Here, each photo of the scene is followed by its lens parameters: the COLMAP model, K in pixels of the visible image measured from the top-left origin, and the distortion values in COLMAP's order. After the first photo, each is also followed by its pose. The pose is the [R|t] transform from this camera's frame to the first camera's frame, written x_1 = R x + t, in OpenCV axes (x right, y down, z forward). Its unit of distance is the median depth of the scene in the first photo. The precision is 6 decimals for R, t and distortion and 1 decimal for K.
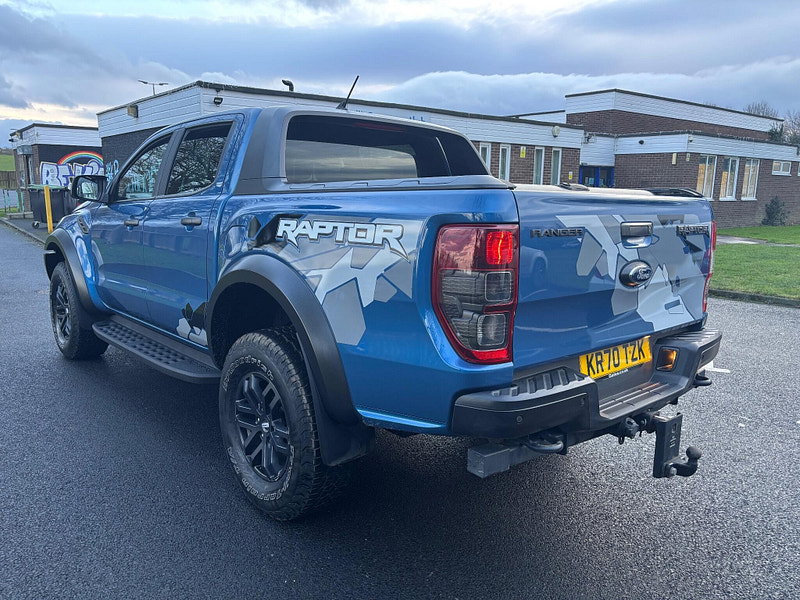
lens RADIAL K [[634.0, 0, 398.5], [0, 634.0, 297.6], [0, 0, 1]] dist [0.028245, -0.036207]
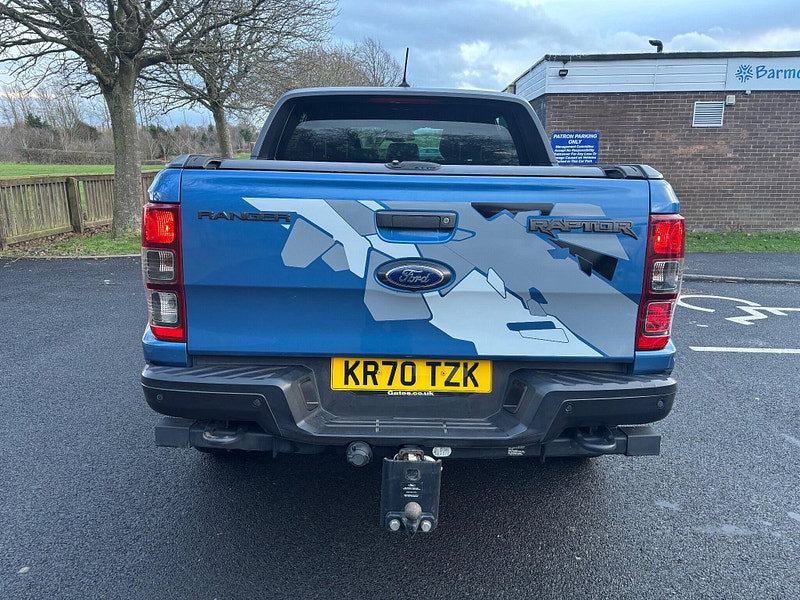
lens RADIAL K [[634.0, 0, 386.5], [0, 634.0, 305.4], [0, 0, 1]] dist [0.028245, -0.036207]
pose [[0.732068, 0.142493, -0.666162, 0.859694], [-0.107744, 0.989790, 0.093314, -0.068455], [0.672657, 0.003463, 0.739946, 0.368704]]
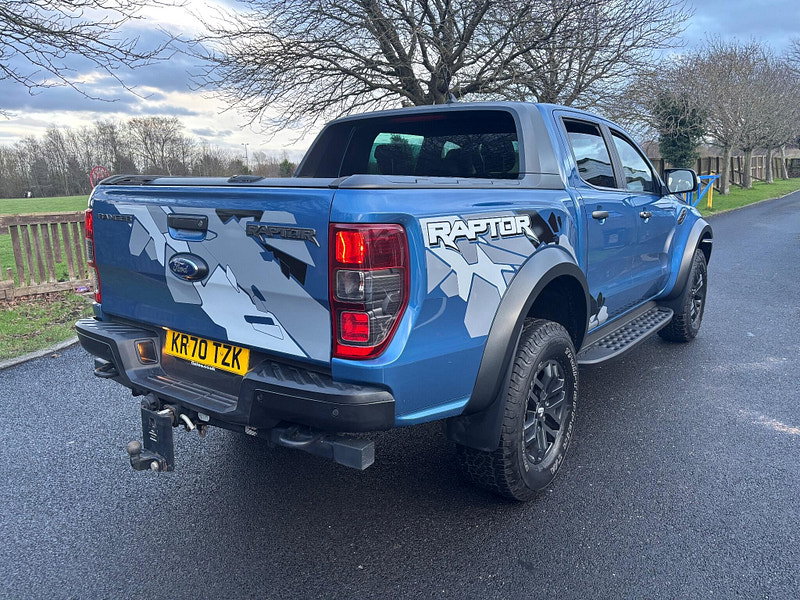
lens RADIAL K [[634.0, 0, 395.3], [0, 634.0, 305.8], [0, 0, 1]] dist [0.028245, -0.036207]
pose [[0.177814, 0.175981, -0.968201, 1.356008], [-0.148426, 0.977420, 0.150397, -0.169830], [0.972806, 0.116963, 0.199919, 1.086929]]
